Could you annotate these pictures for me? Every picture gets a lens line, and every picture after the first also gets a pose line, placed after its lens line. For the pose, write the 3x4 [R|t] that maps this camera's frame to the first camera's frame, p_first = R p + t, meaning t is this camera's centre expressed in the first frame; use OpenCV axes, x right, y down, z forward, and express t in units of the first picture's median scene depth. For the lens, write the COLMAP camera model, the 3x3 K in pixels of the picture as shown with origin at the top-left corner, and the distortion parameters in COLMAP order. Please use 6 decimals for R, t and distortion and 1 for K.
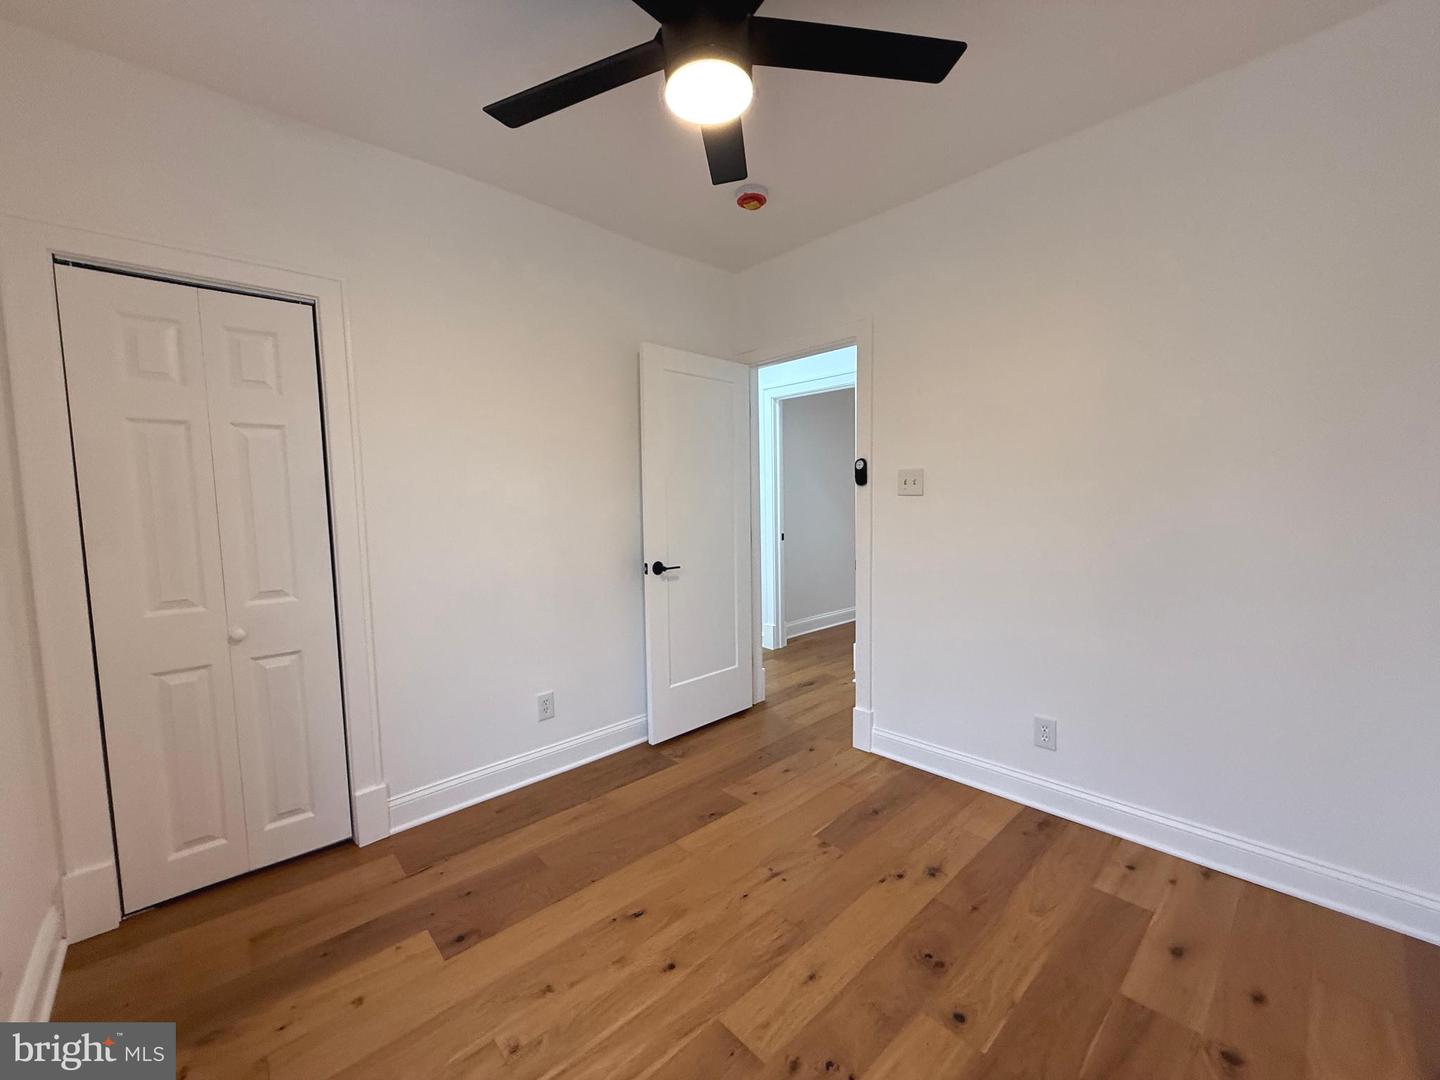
lens RADIAL K [[573.9, 0, 716.3], [0, 573.9, 538.3], [0, 0, 1]] dist [-0.000381, 0.000085]
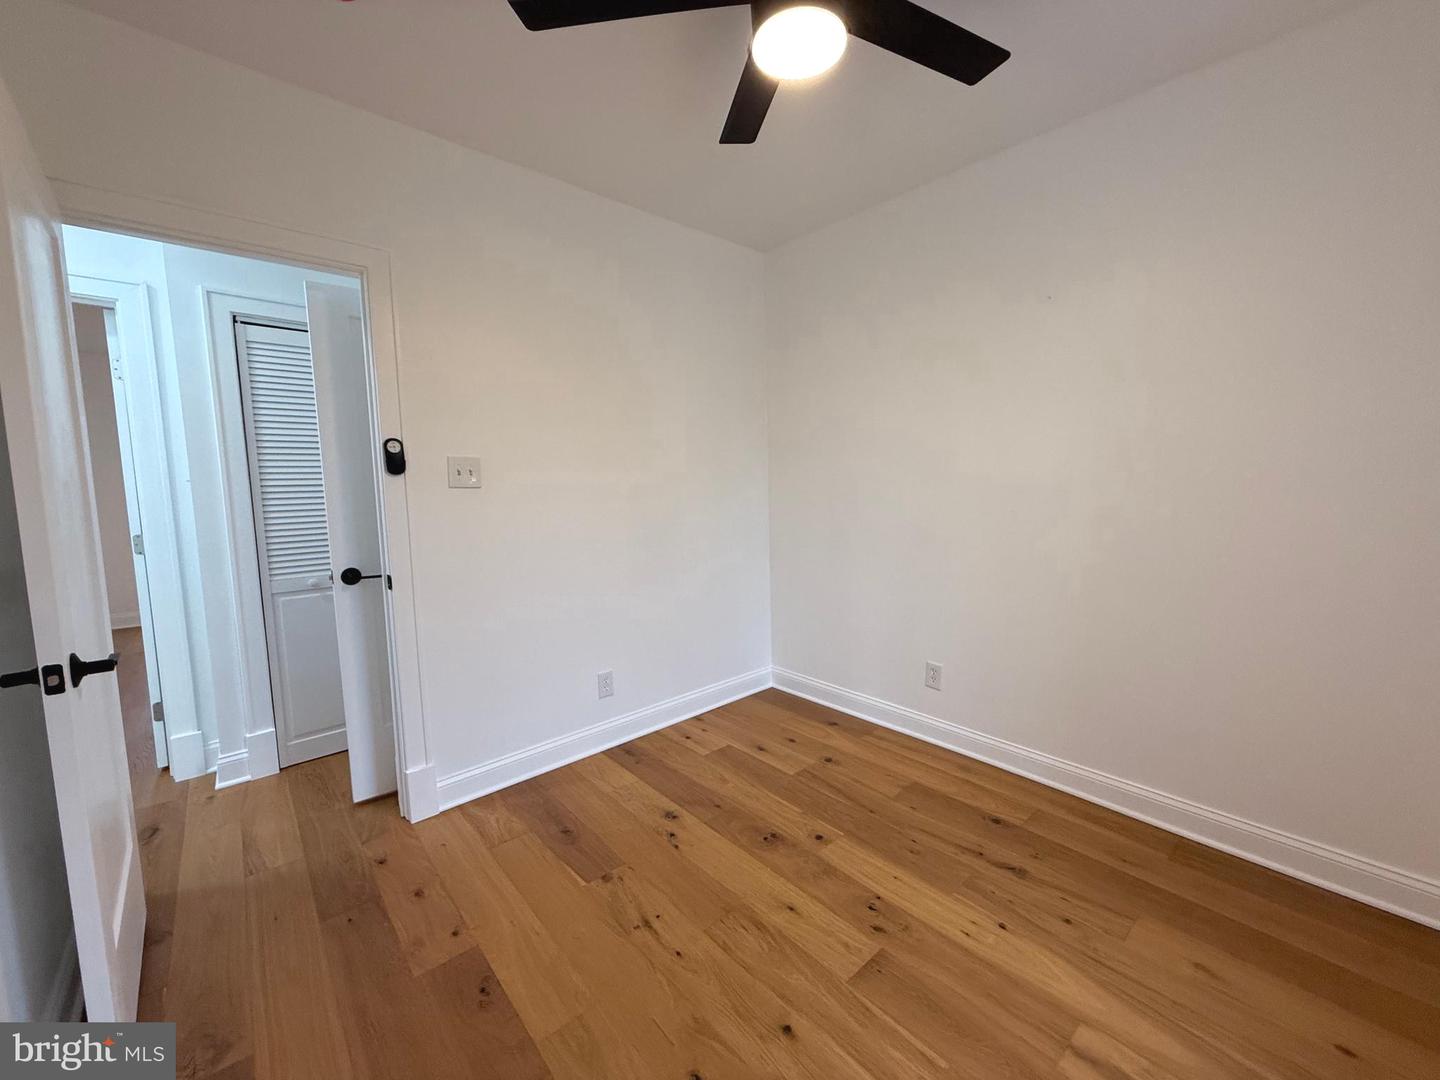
lens RADIAL K [[573.9, 0, 721.1], [0, 573.9, 539.0], [0, 0, 1]] dist [-0.000381, 0.000085]
pose [[0.025848, -0.078166, 0.996605, -0.715877], [0.092982, 0.992804, 0.075456, -0.038676], [-0.995332, 0.090716, 0.032930, 0.825782]]
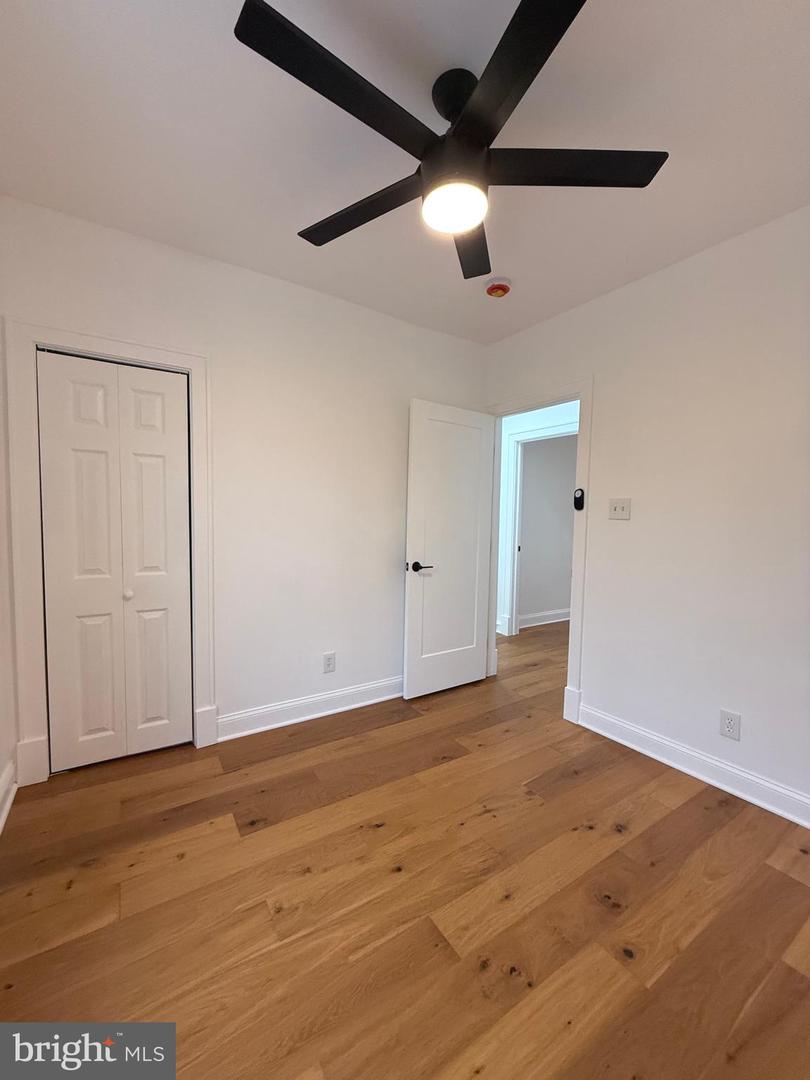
lens RADIAL K [[430.5, 0, 404.0], [0, 430.5, 538.7], [0, 0, 1]] dist [-0.000381, 0.000085]
pose [[0.985148, 0.046279, -0.165352, 0.050366], [-0.049196, 0.998697, -0.013585, 0.002588], [0.164508, 0.021518, 0.986141, 0.011226]]
